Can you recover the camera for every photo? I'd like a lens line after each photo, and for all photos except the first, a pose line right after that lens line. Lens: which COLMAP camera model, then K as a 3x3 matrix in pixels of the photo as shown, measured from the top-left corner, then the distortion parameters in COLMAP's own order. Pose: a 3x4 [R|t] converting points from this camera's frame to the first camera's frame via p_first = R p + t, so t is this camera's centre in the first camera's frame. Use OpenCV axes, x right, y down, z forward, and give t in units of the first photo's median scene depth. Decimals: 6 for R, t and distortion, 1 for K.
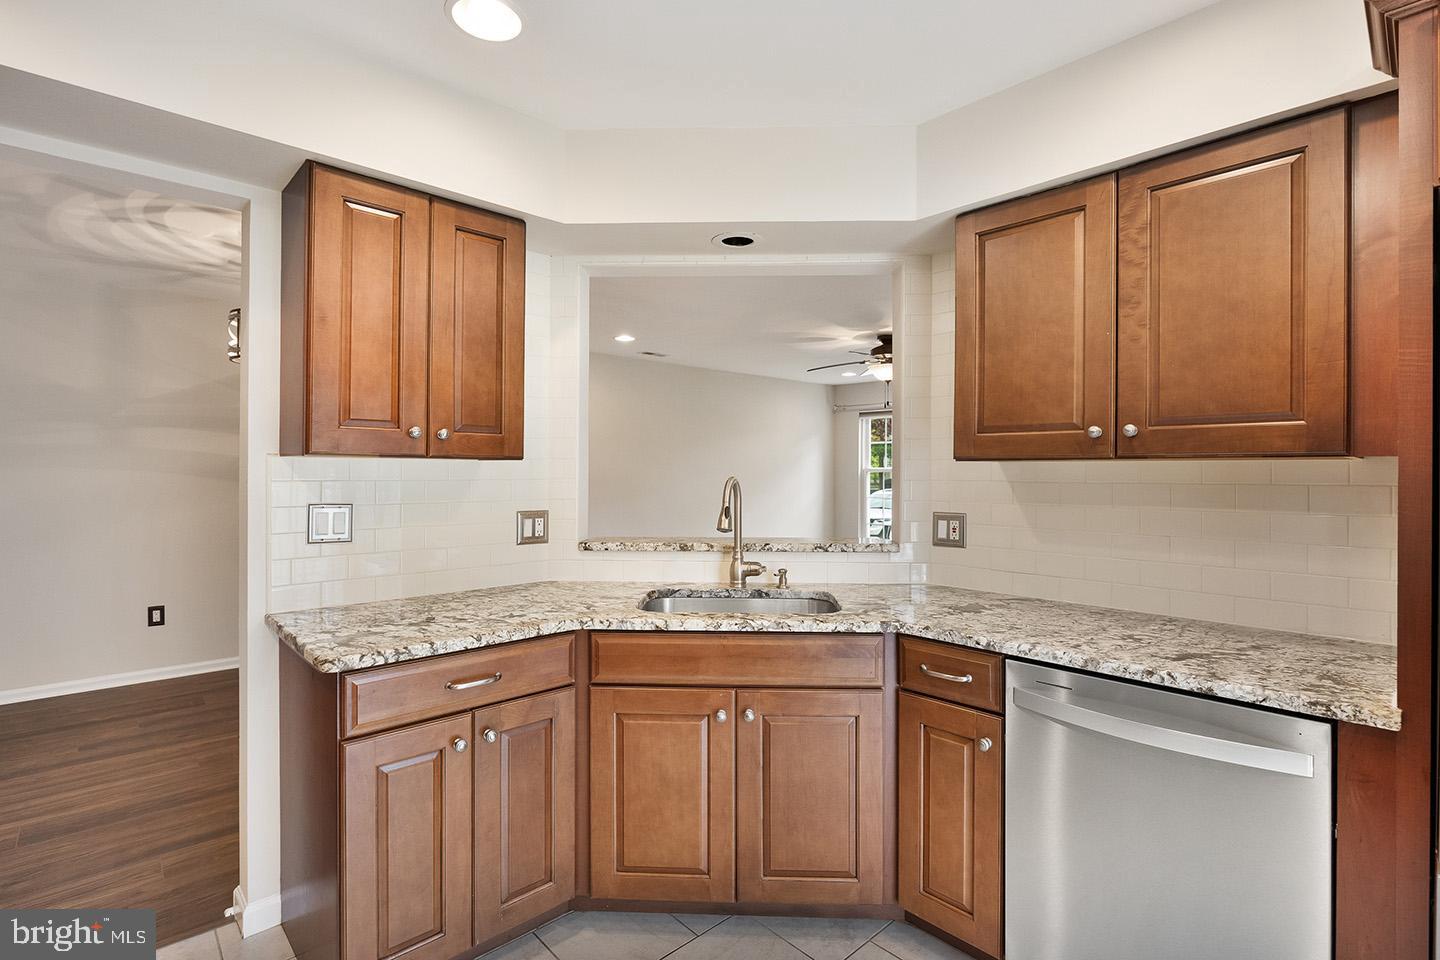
lens RADIAL K [[675.9, 0, 720.8], [0, 675.9, 469.3], [0, 0, 1]] dist [-0.010633, 0.000864]
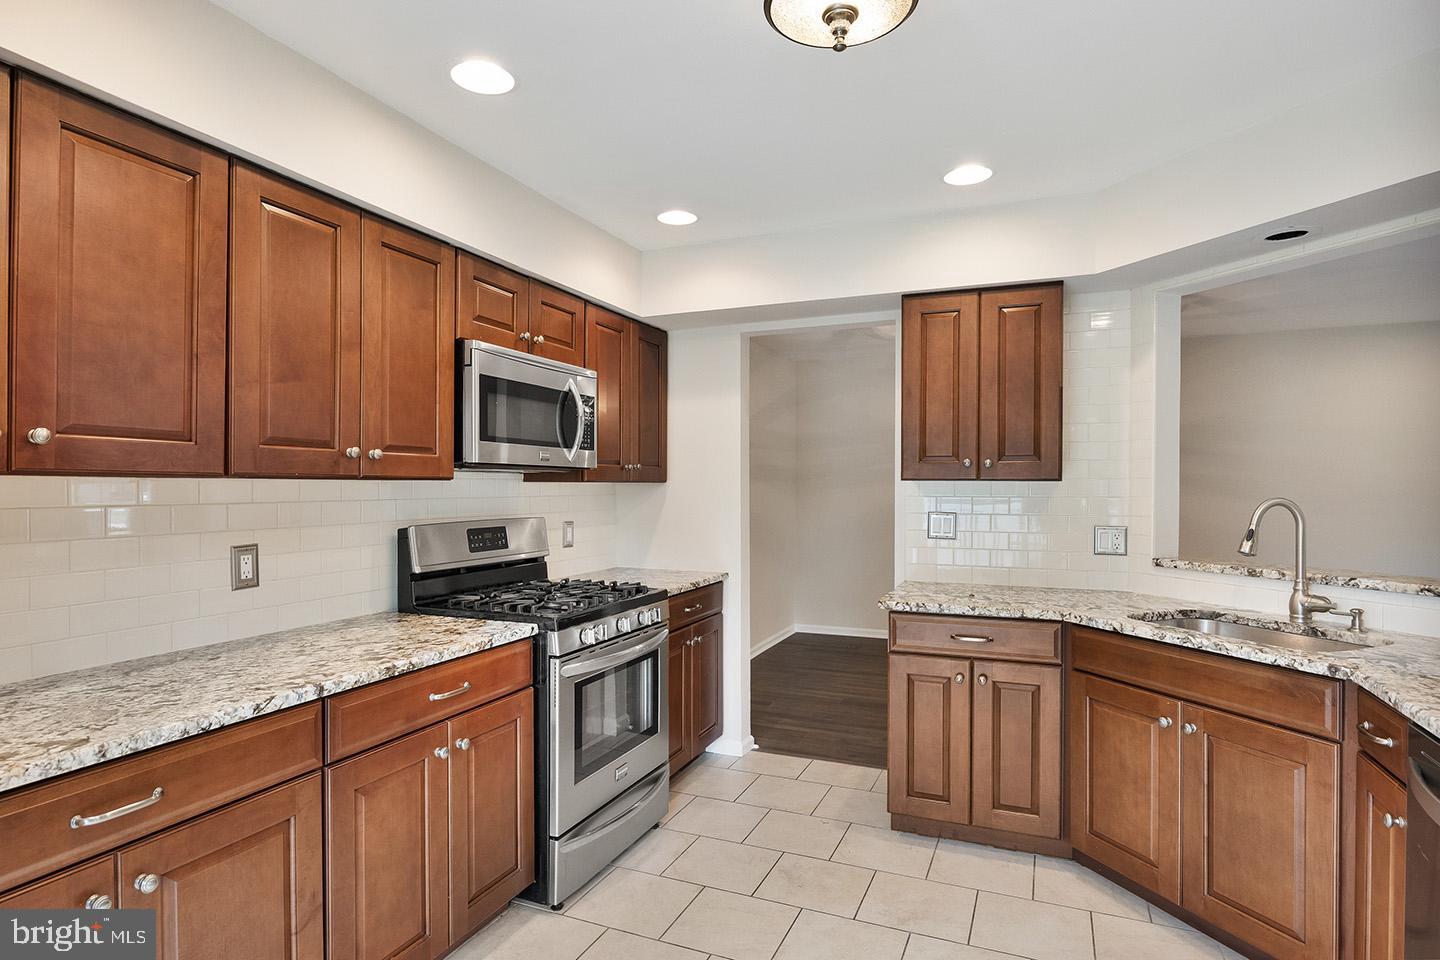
lens RADIAL K [[769.0, 0, 719.2], [0, 769.0, 489.0], [0, 0, 1]] dist [-0.011319, 0.004420]
pose [[0.407802, 0.003680, -0.913063, 0.755514], [0.004550, 0.999971, 0.006063, -0.011688], [0.913059, -0.006627, 0.407774, -0.122472]]
